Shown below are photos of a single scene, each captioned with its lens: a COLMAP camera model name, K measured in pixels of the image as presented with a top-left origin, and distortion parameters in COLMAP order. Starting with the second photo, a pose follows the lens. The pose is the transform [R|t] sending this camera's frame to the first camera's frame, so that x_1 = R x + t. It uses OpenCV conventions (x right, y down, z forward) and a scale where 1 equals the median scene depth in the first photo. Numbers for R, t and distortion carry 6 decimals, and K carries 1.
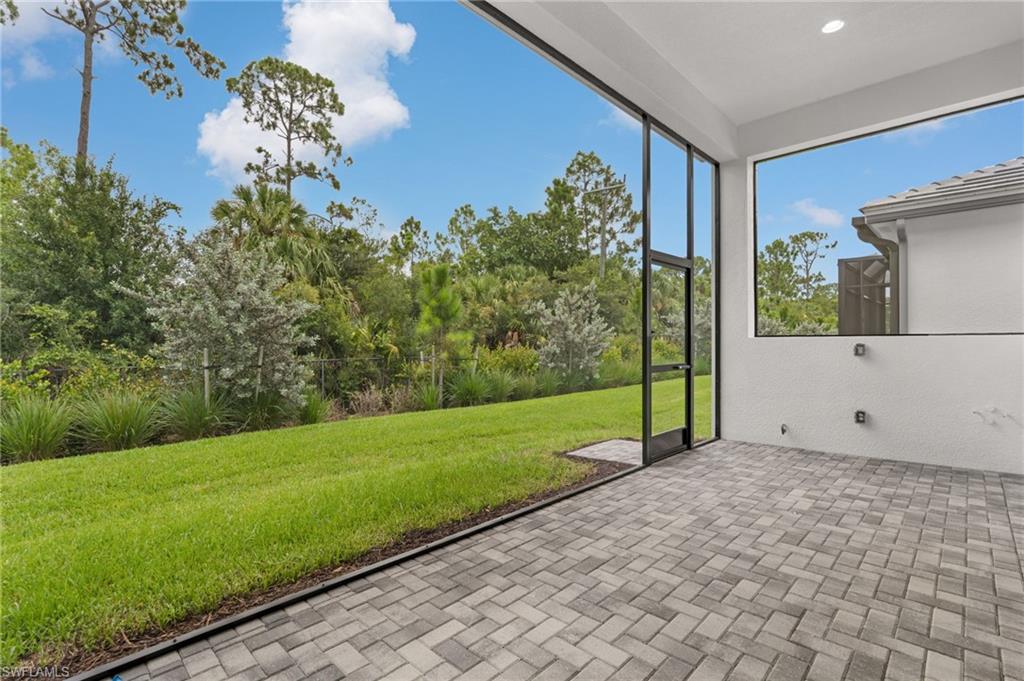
lens RADIAL K [[460.4, 0, 512.0], [0, 460.4, 340.5], [0, 0, 1]] dist [0.000069, -0.000093]
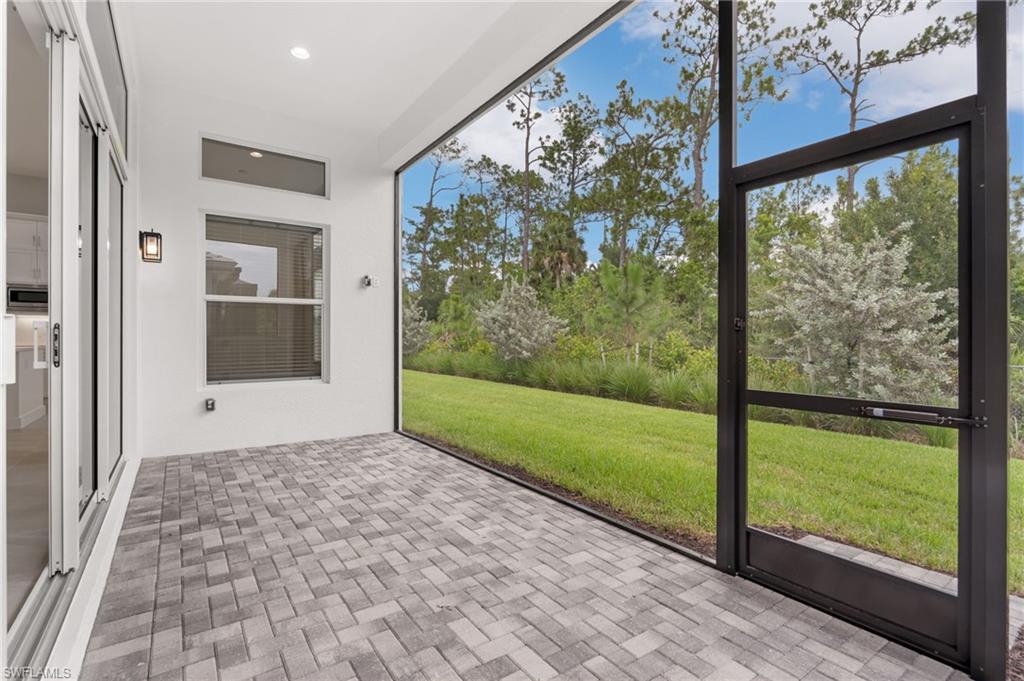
lens RADIAL K [[460.4, 0, 512.0], [0, 460.4, 340.5], [0, 0, 1]] dist [0.000069, -0.000093]
pose [[-0.155492, 0.009107, -0.987795, 1.206684], [0.003869, 0.999955, 0.008610, -0.005555], [0.987830, -0.002483, -0.155521, 1.169227]]
